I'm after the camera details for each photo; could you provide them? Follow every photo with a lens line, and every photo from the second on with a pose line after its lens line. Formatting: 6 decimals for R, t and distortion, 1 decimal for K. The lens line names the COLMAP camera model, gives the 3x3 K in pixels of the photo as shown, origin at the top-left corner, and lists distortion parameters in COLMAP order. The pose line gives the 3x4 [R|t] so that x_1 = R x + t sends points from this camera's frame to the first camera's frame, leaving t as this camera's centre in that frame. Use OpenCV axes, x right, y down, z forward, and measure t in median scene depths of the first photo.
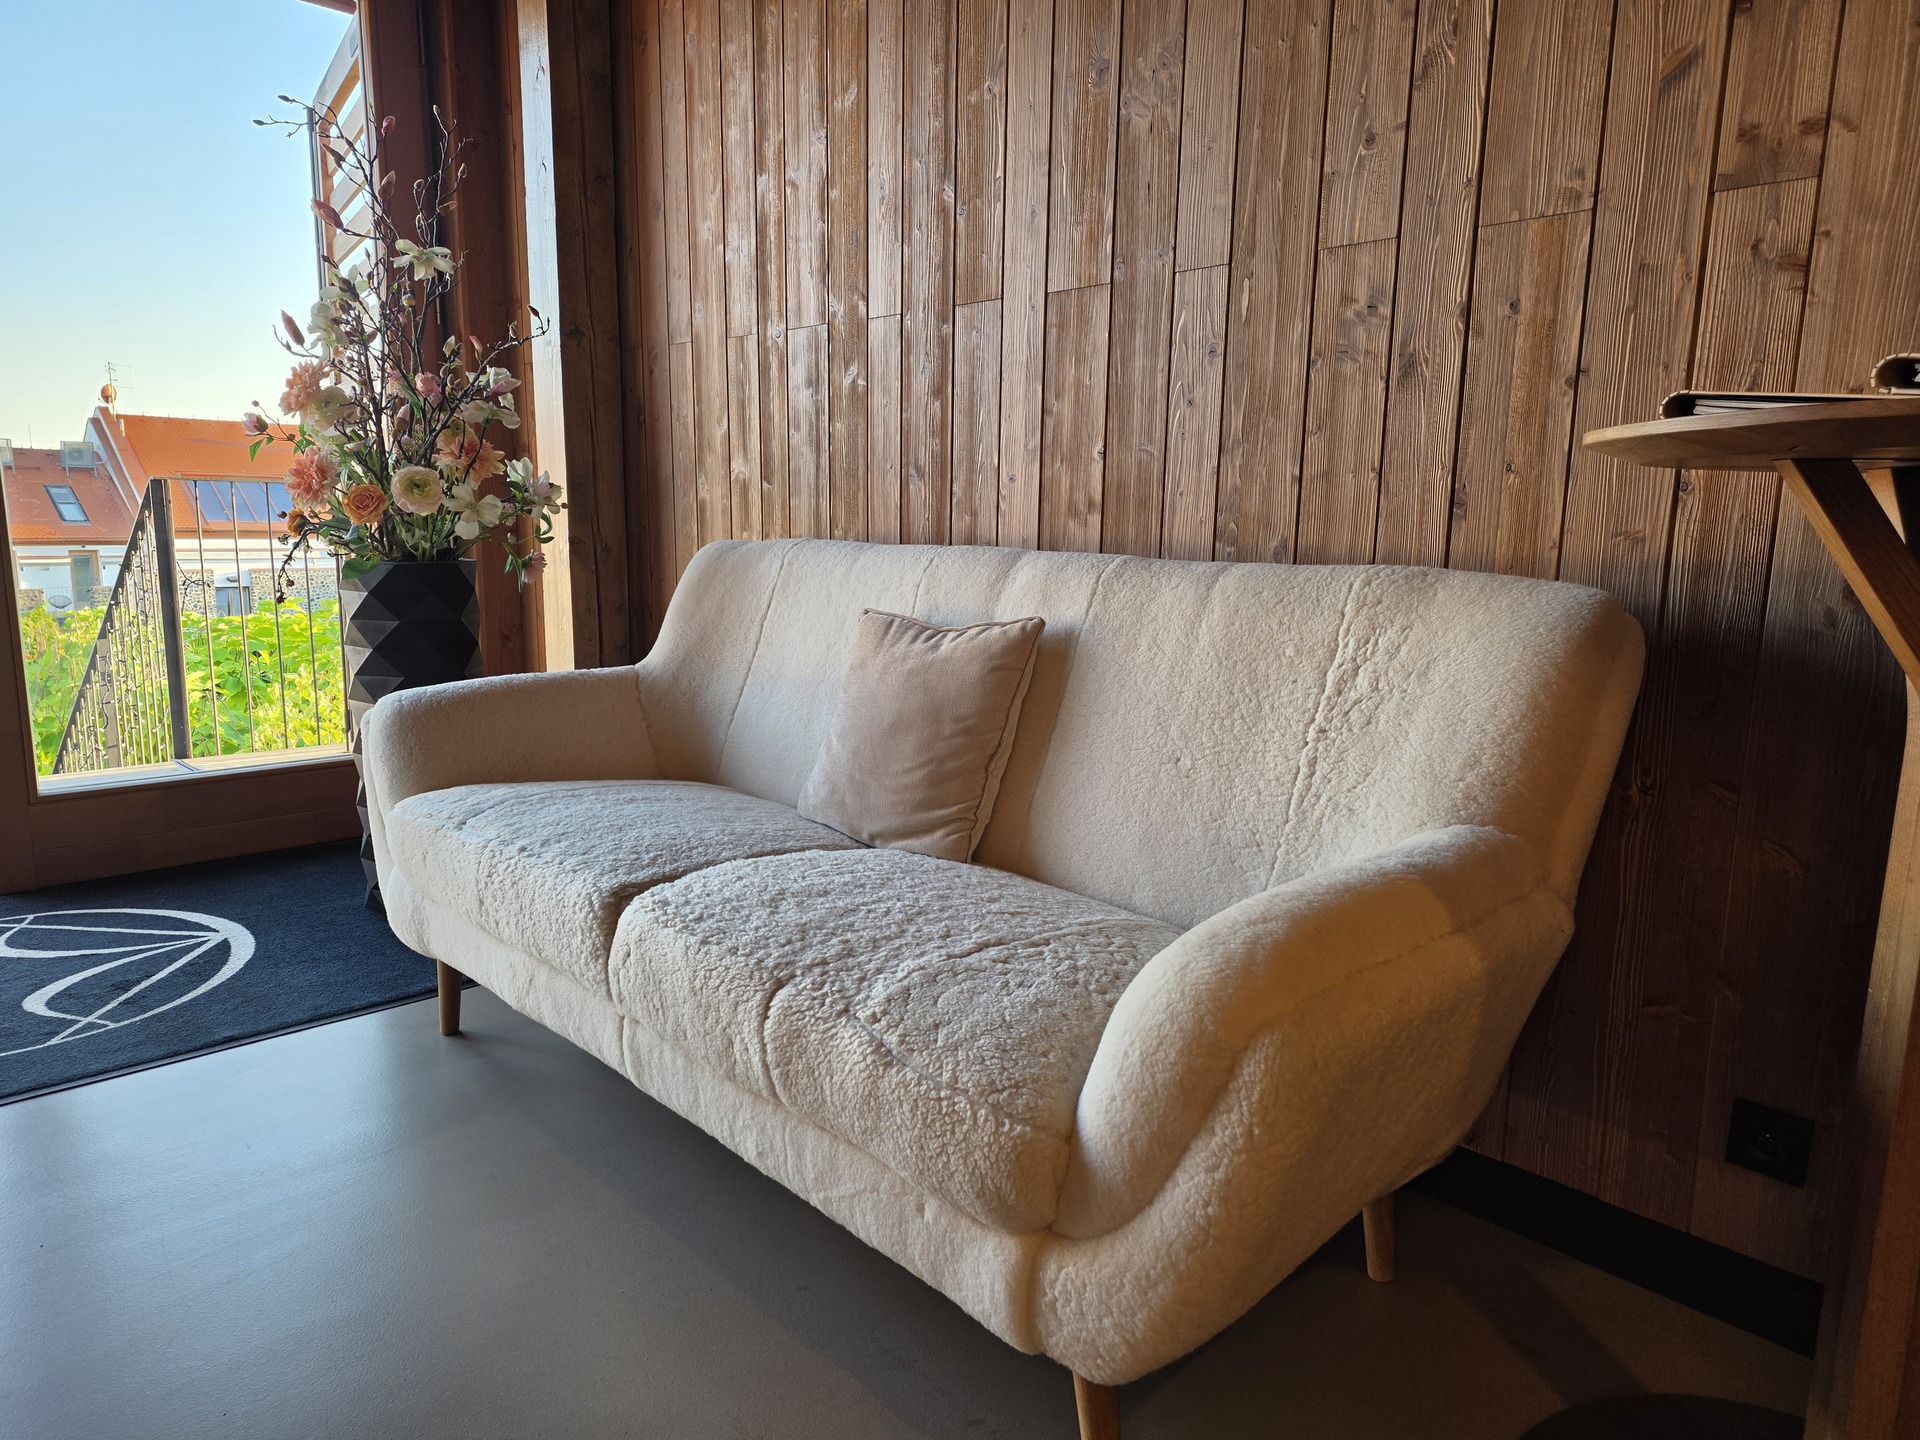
lens RADIAL K [[1284.6, 0, 955.9], [0, 1284.6, 720.4], [0, 0, 1]] dist [0.074881, -0.053733]
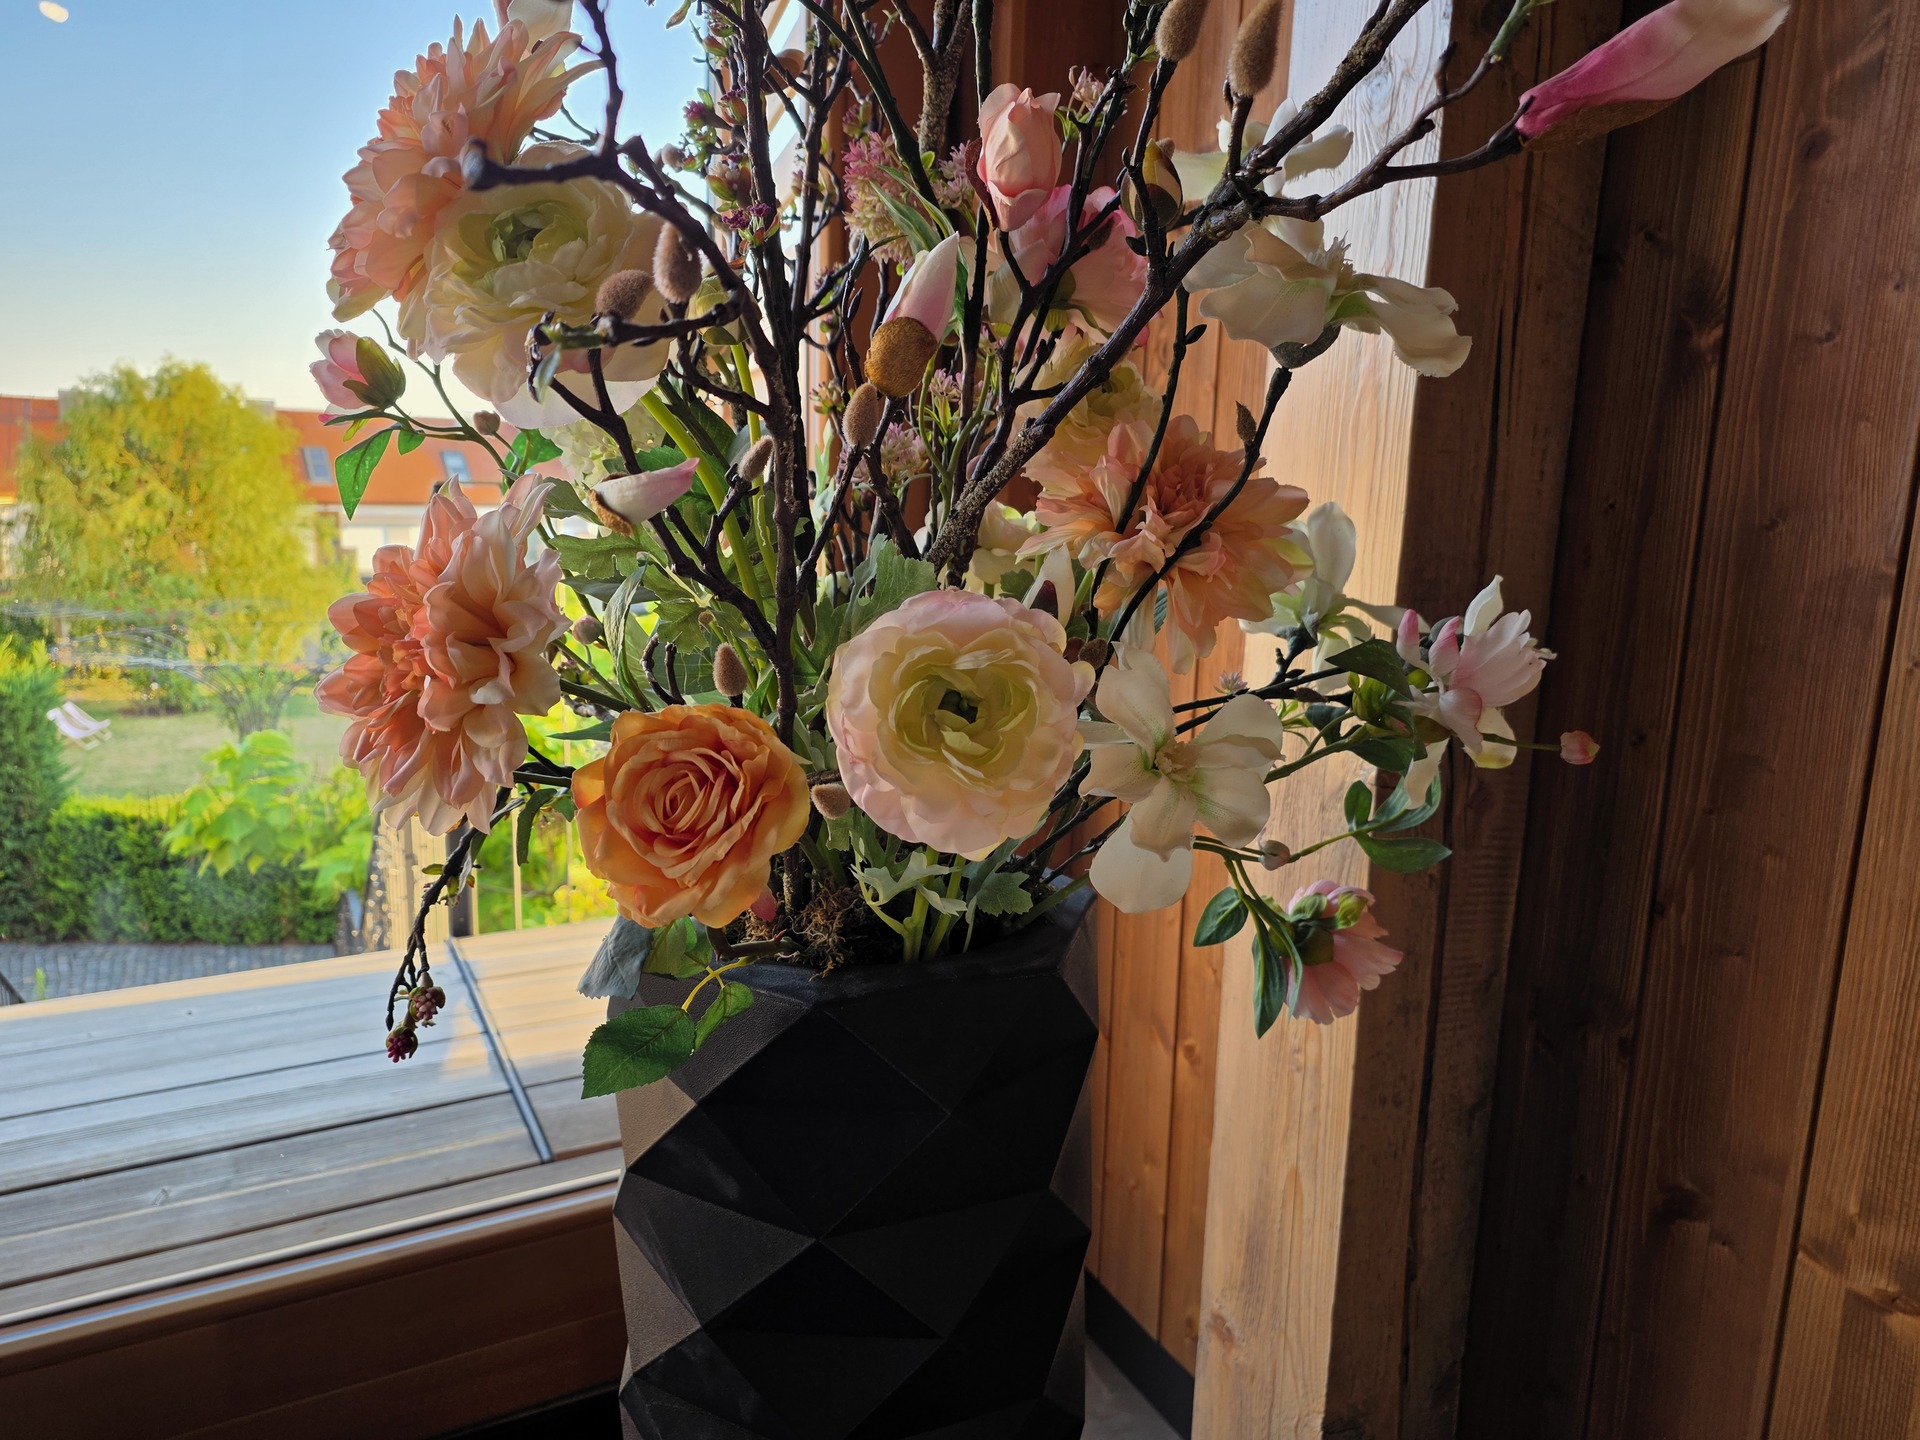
lens RADIAL K [[1284.6, 0, 962.9], [0, 1284.6, 717.0], [0, 0, 1]] dist [0.074881, -0.053733]
pose [[0.961756, 0.065250, -0.266024, -0.361515], [-0.059929, 0.997808, 0.028080, -0.180936], [0.267273, -0.011064, 0.963557, 0.818289]]
